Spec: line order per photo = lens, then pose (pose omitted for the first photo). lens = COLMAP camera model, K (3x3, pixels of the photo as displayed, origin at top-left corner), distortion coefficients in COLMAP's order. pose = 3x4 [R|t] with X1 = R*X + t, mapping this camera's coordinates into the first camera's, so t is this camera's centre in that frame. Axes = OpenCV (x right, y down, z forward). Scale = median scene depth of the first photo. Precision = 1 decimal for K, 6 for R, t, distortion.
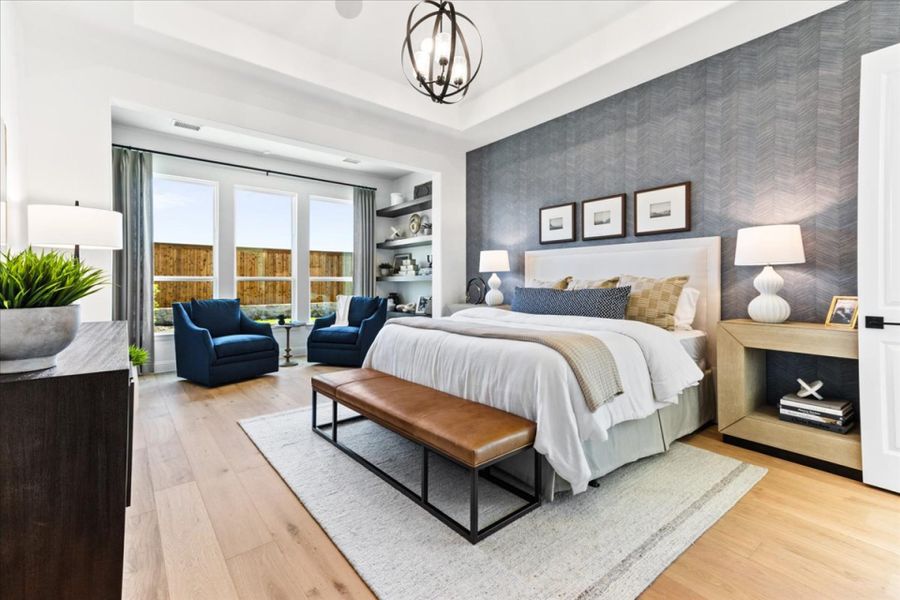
lens RADIAL K [[412.0, 0, 463.7], [0, 412.0, 281.0], [0, 0, 1]] dist [0.004956, 0.000029]
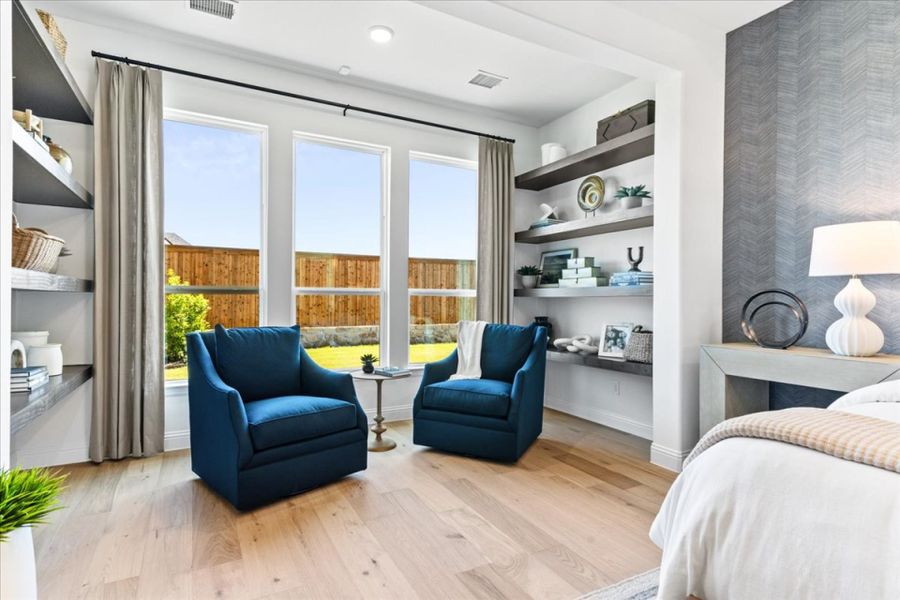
lens RADIAL K [[470.0, 0, 447.8], [0, 470.0, 304.6], [0, 0, 1]] dist [-0.002968, -0.000542]
pose [[0.978792, 0.010448, -0.204588, -0.200523], [-0.007611, 0.999864, 0.014649, 0.003015], [0.204713, -0.012781, 0.978738, 0.387703]]
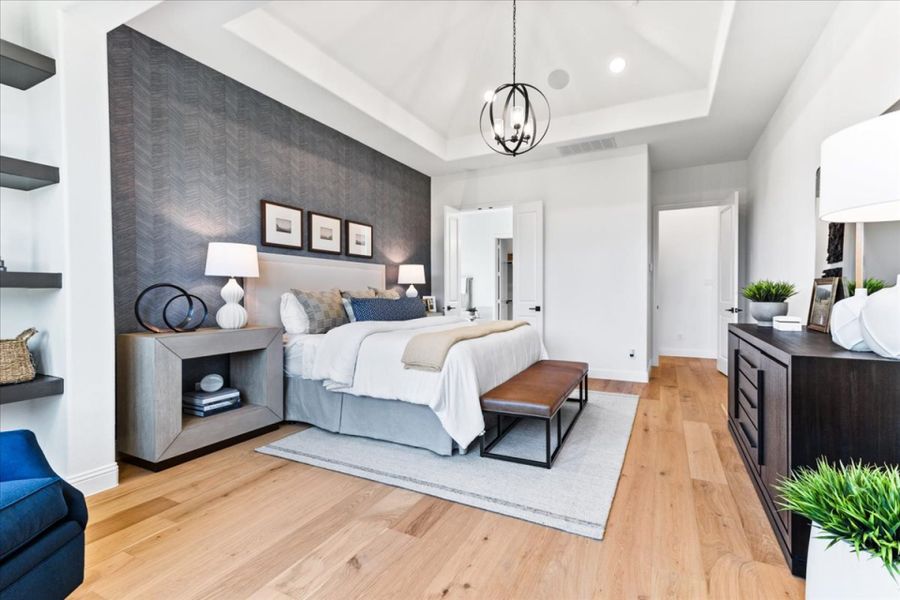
lens RADIAL K [[412.0, 0, 446.0], [0, 412.0, 292.4], [0, 0, 1]] dist [0.004956, 0.000029]
pose [[-0.384063, 0.003552, 0.923300, -0.562145], [-0.003612, 0.999979, -0.005350, 0.003980], [-0.923300, -0.005390, -0.384042, 0.805660]]
